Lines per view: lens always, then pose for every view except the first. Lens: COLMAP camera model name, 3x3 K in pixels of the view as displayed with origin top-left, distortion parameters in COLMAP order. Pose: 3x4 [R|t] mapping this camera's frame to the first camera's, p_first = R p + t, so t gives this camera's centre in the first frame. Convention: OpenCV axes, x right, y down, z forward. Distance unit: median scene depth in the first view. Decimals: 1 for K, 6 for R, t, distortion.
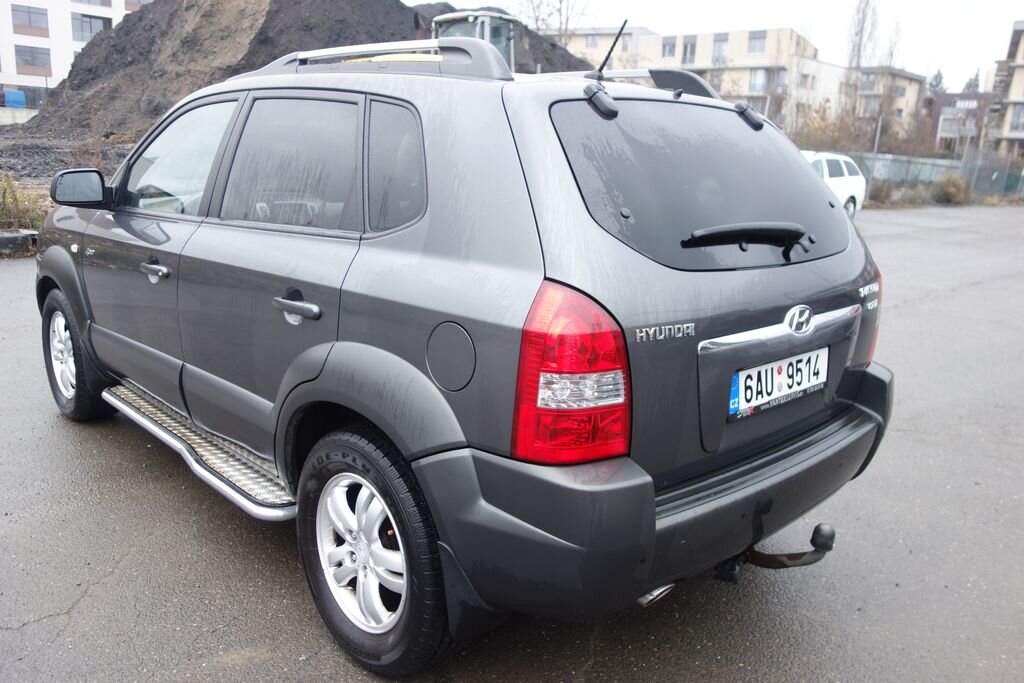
lens RADIAL K [[810.5, 0, 514.7], [0, 810.5, 341.9], [0, 0, 1]] dist [0.007078, -0.005528]
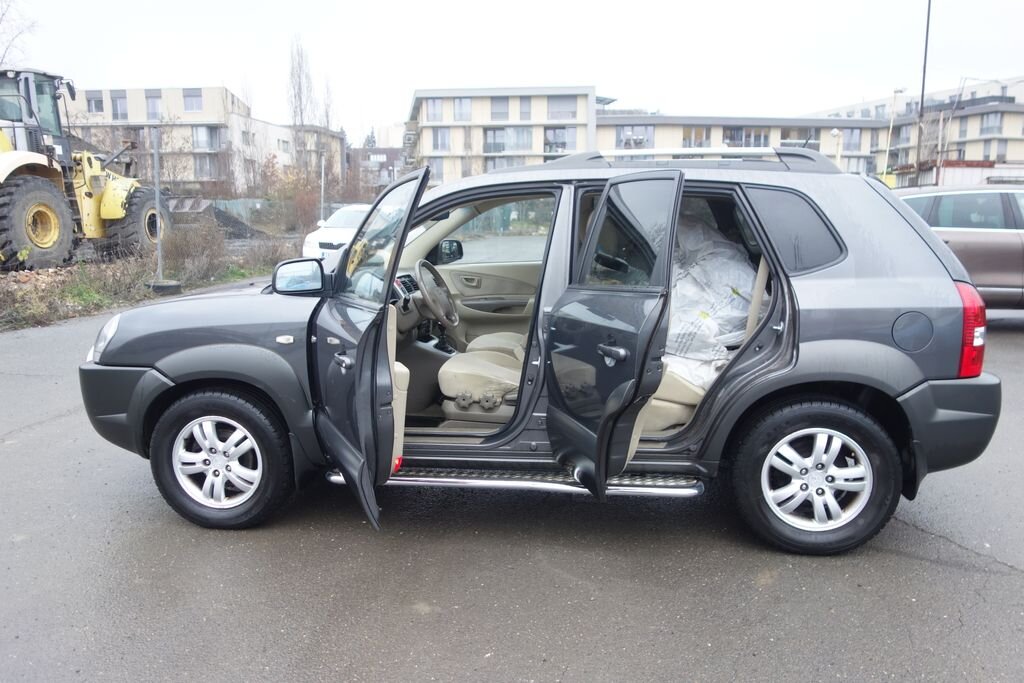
lens RADIAL K [[810.5, 0, 509.6], [0, 810.5, 343.9], [0, 0, 1]] dist [0.007078, -0.005528]
pose [[0.785097, -0.150680, 0.600764, -1.025043], [0.186836, 0.982389, 0.002233, -0.068959], [-0.590521, 0.110491, 0.799423, 0.063941]]
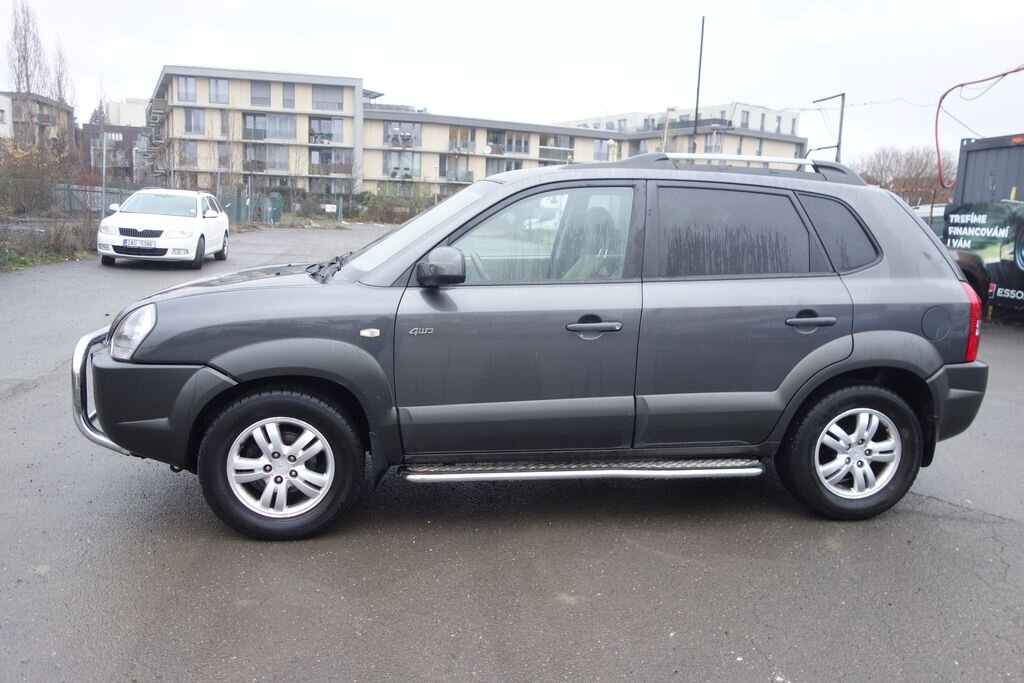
lens RADIAL K [[810.5, 0, 509.9], [0, 810.5, 344.1], [0, 0, 1]] dist [0.007078, -0.005528]
pose [[0.570325, -0.159852, 0.805715, -1.335356], [0.184722, 0.980717, 0.063817, -0.147995], [-0.800380, 0.112437, 0.588855, 0.369244]]
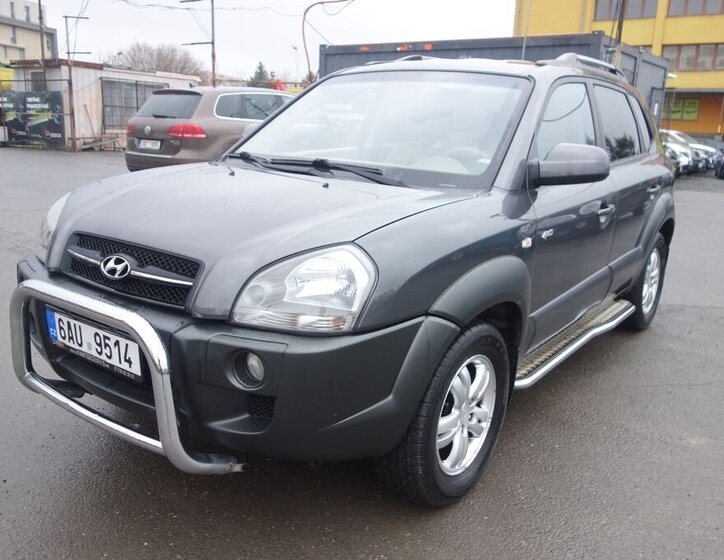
lens RADIAL K [[664.6, 0, 361.0], [0, 664.6, 279.6], [0, 0, 1]] dist [0.006817, 0.000000]
pose [[-0.172084, -0.286324, 0.942553, -1.311915], [0.184381, 0.930555, 0.316342, -0.368913], [-0.967673, 0.228226, -0.107341, 1.394460]]
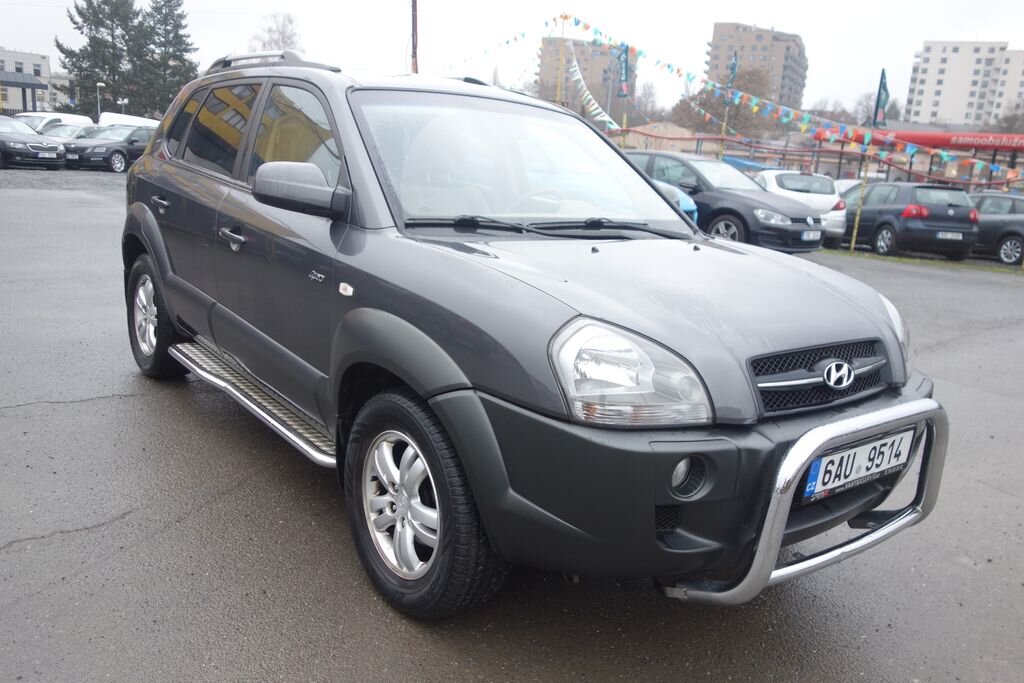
lens RADIAL K [[810.5, 0, 514.6], [0, 810.5, 343.0], [0, 0, 1]] dist [0.007078, -0.005528]
pose [[-0.988926, -0.138590, 0.053082, -0.422889], [-0.099275, 0.883629, 0.457541, -0.527334], [-0.110316, 0.447204, -0.887603, 2.173982]]
